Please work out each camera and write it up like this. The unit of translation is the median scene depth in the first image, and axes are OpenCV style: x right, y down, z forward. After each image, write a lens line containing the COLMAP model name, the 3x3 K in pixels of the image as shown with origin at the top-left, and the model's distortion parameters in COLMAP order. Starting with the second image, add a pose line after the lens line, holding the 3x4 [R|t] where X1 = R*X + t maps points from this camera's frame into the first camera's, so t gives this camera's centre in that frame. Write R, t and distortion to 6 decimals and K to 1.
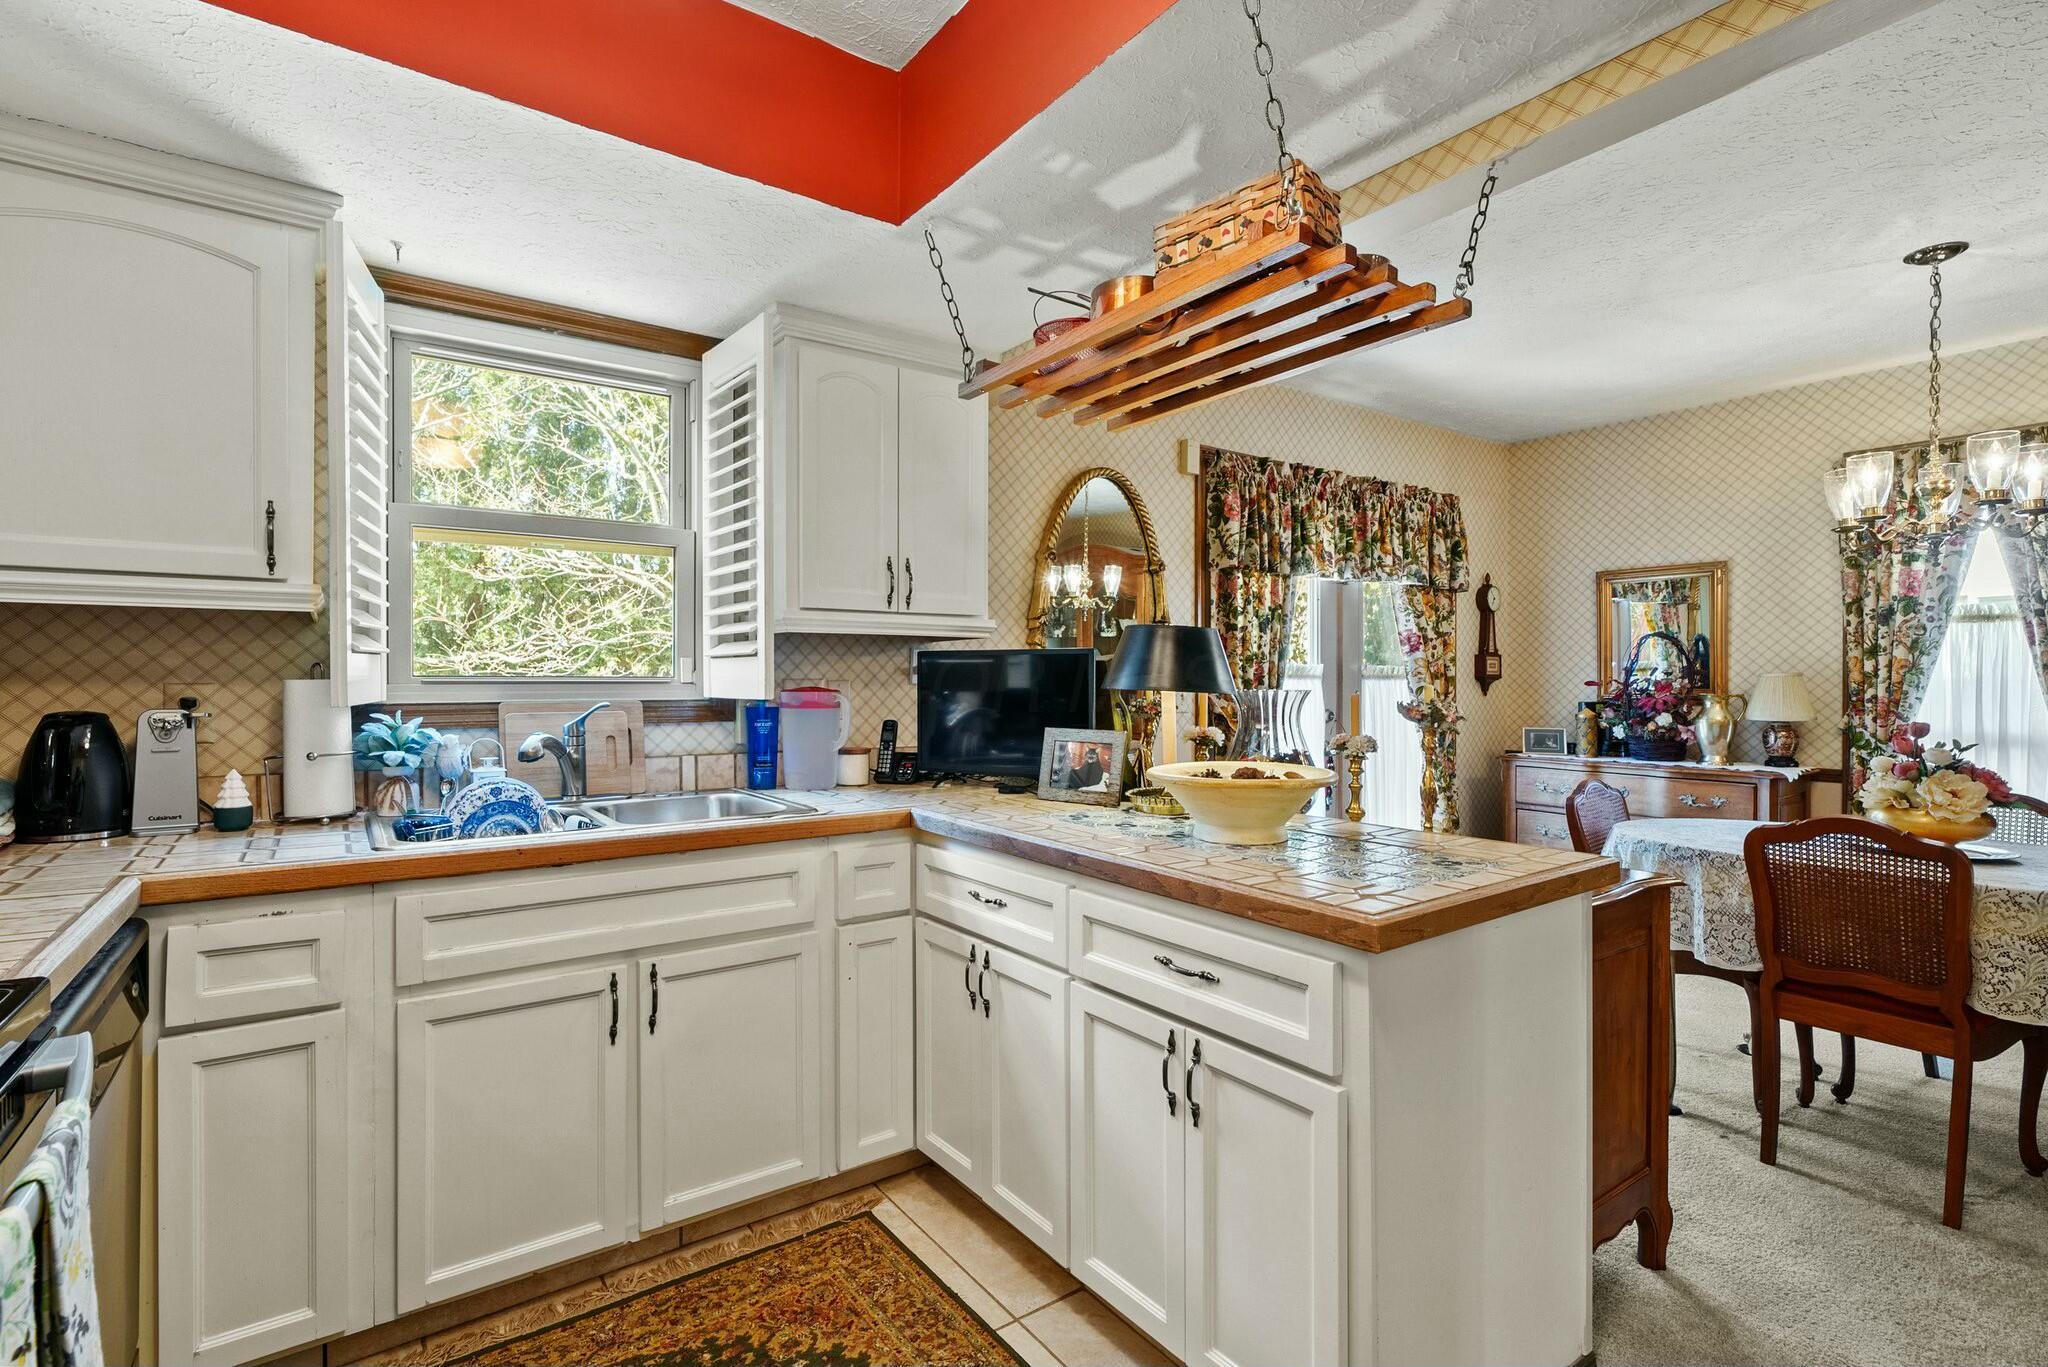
lens RADIAL K [[946.4, 0, 1033.3], [0, 946.4, 683.8], [0, 0, 1]] dist [0.000869, 0.000639]
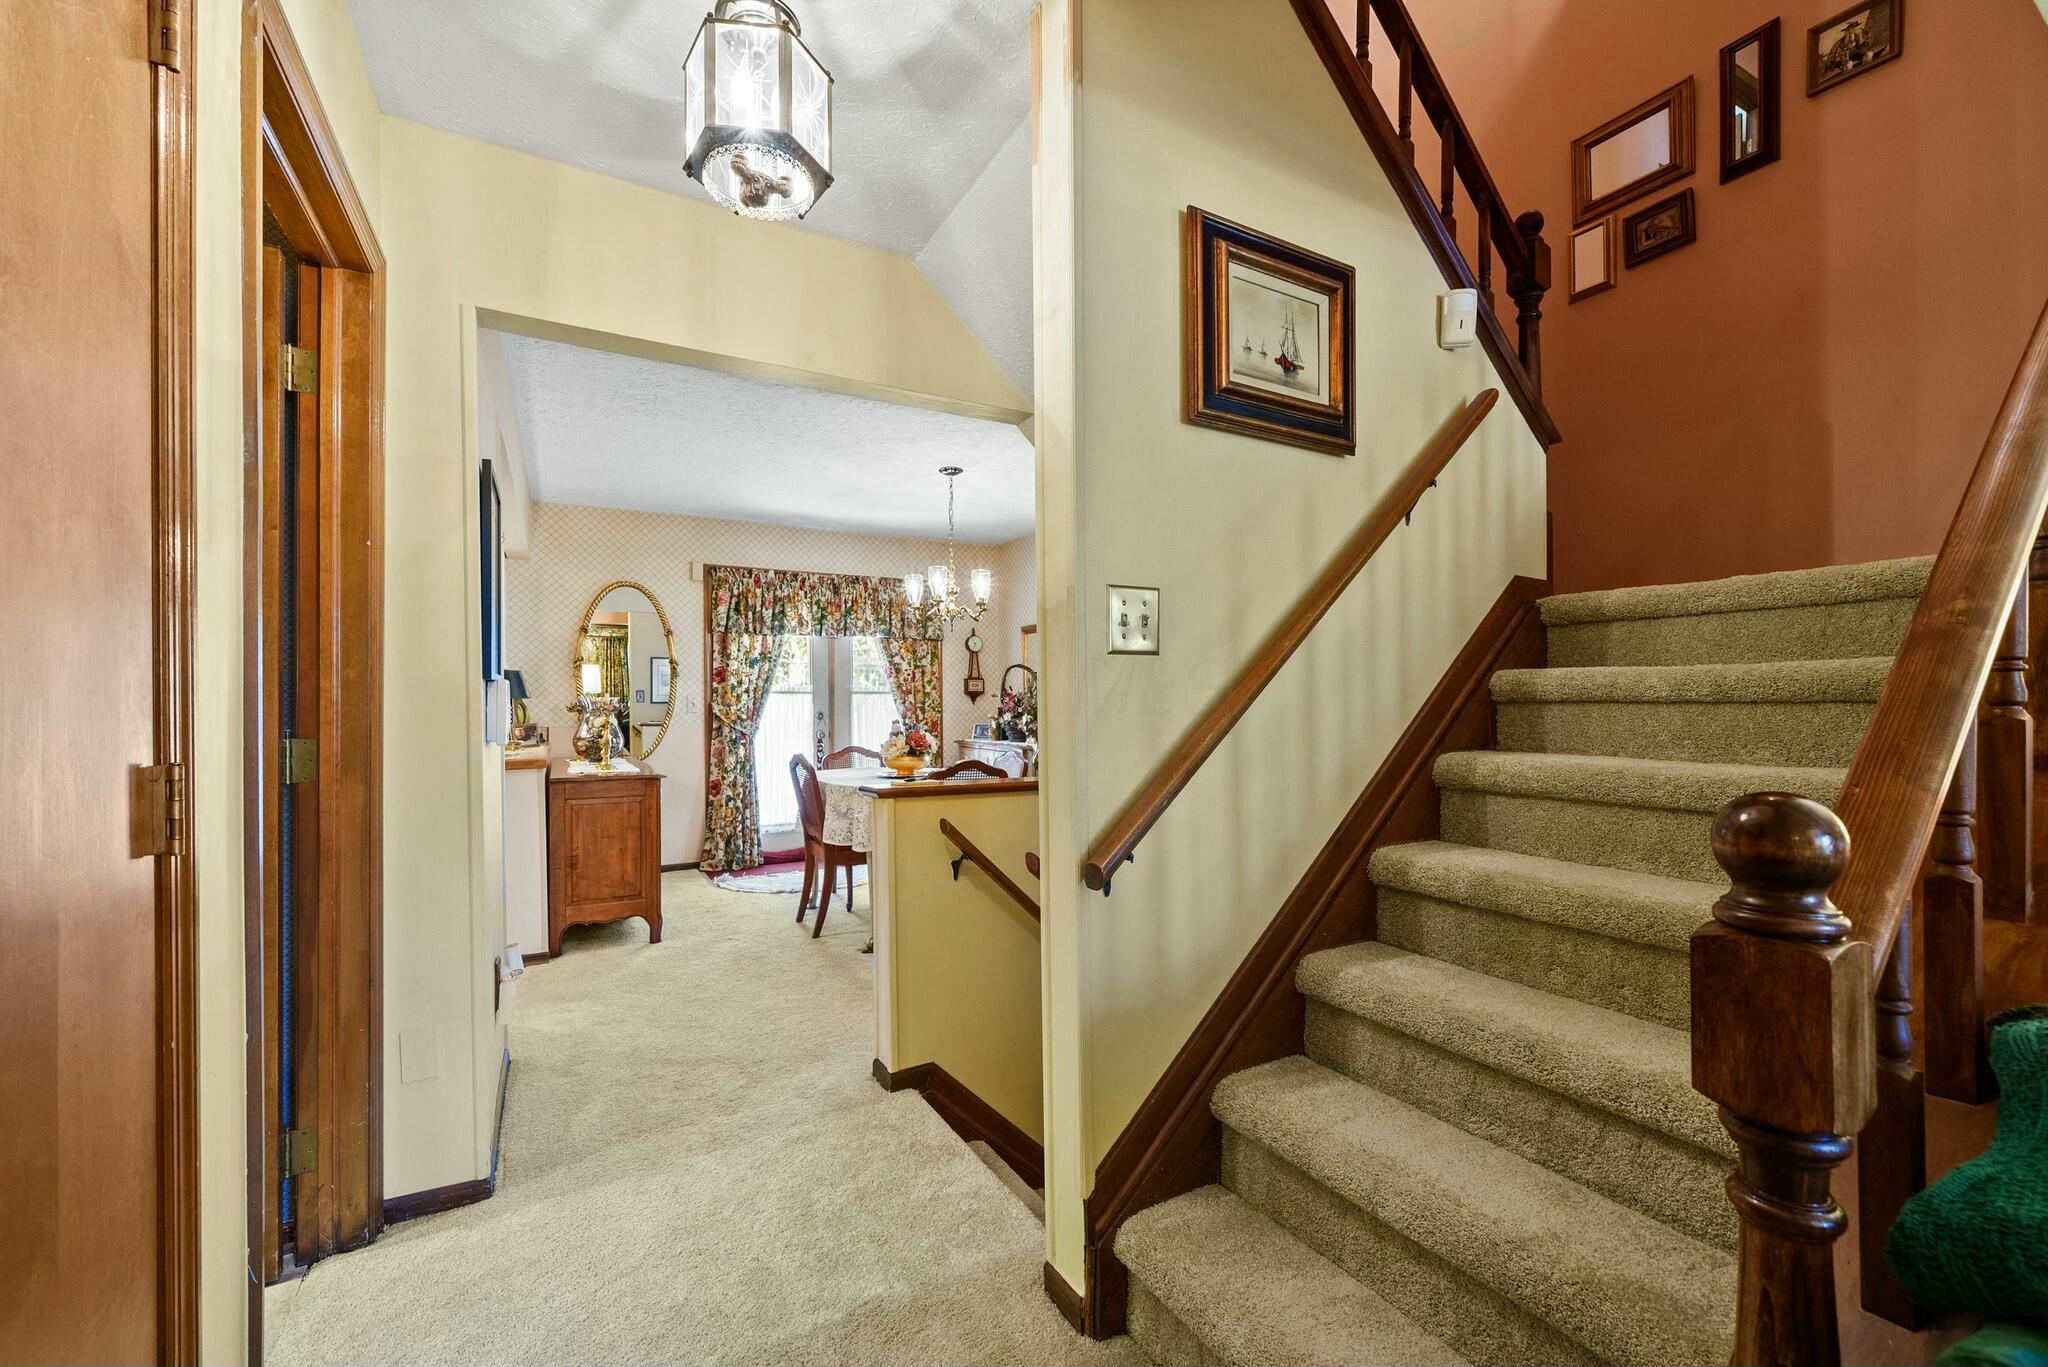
lens RADIAL K [[809.7, 0, 1017.7], [0, 809.7, 705.4], [0, 0, 1]] dist [-0.000649, -0.000098]
pose [[0.995674, -0.007476, -0.092615, 0.855559], [0.007327, 0.999971, -0.001950, 0.021467], [0.092627, 0.001263, 0.995700, -0.442536]]
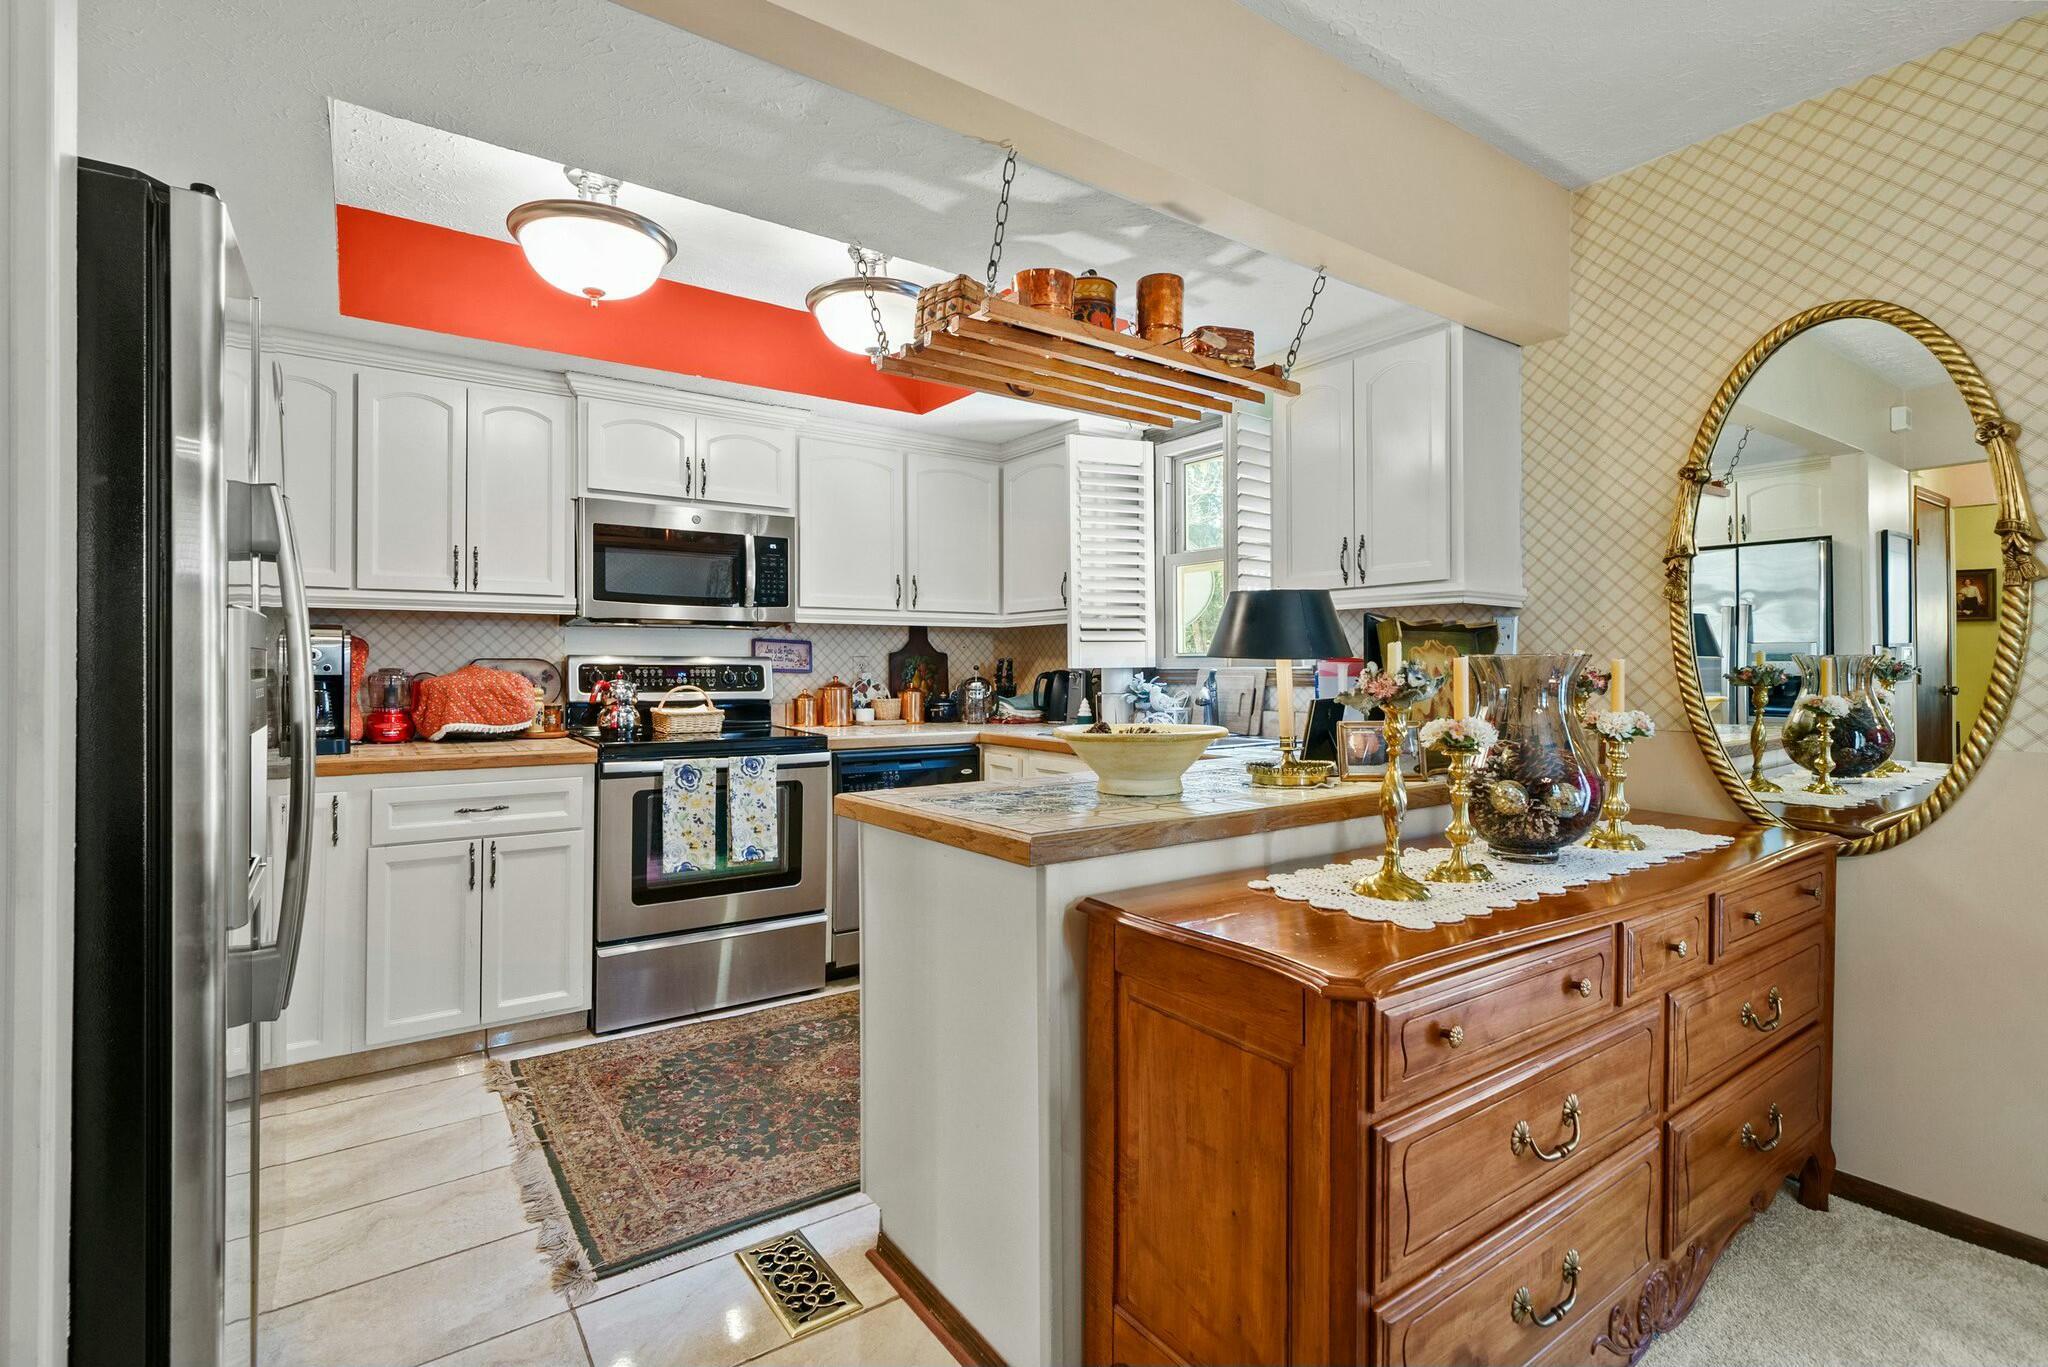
lens RADIAL K [[946.4, 0, 1028.0], [0, 946.4, 681.7], [0, 0, 1]] dist [0.000869, 0.000639]
pose [[0.017113, 0.011556, -0.999787, 0.602440], [0.005201, 0.999919, 0.011646, 0.009196], [0.999840, -0.005399, 0.017052, 0.399704]]
